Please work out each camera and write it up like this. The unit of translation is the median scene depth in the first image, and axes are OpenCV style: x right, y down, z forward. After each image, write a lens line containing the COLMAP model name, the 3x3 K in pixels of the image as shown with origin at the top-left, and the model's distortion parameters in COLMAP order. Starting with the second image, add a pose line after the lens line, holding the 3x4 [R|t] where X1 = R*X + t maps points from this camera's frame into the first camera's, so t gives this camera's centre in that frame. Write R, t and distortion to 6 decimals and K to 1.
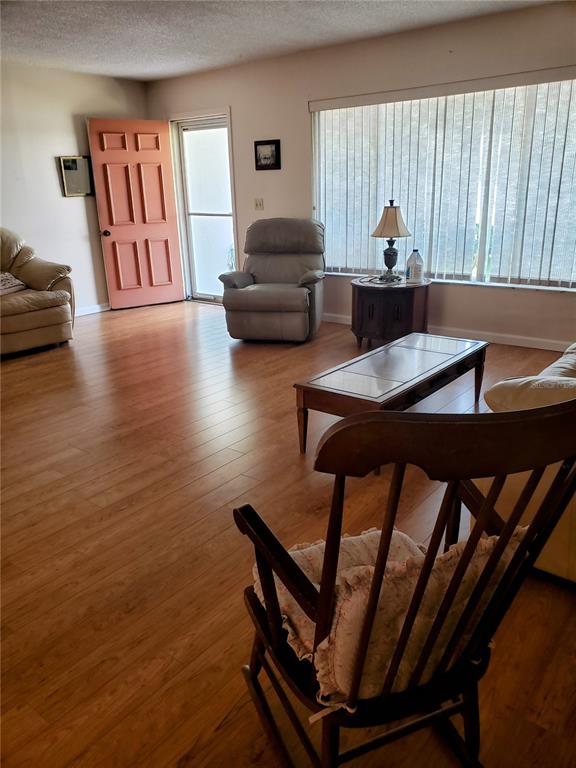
lens RADIAL K [[572.4, 0, 292.7], [0, 572.4, 399.2], [0, 0, 1]] dist [-0.029260, -0.006643]
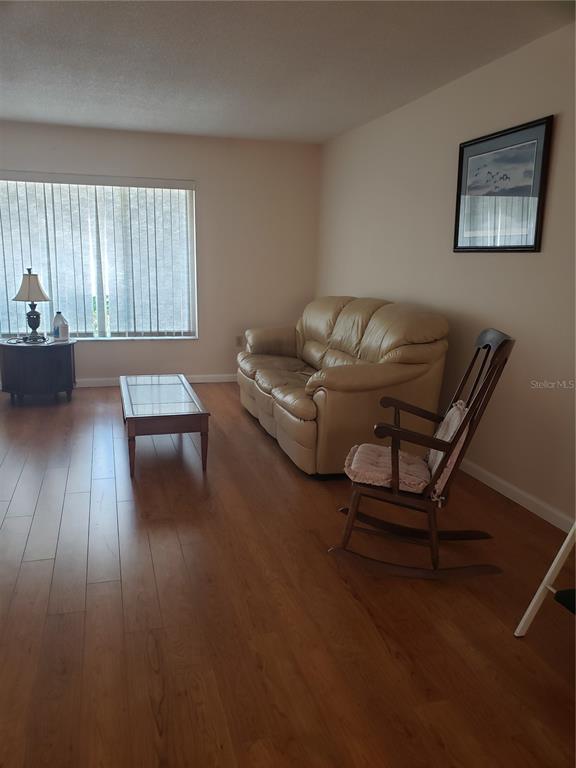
lens RADIAL K [[572.4, 0, 295.8], [0, 572.4, 380.2], [0, 0, 1]] dist [-0.029260, -0.006643]
pose [[0.564971, -0.117029, 0.816769, -0.445512], [0.240336, 0.970308, -0.027215, 0.010271], [-0.789333, 0.211675, 0.576323, 0.016196]]
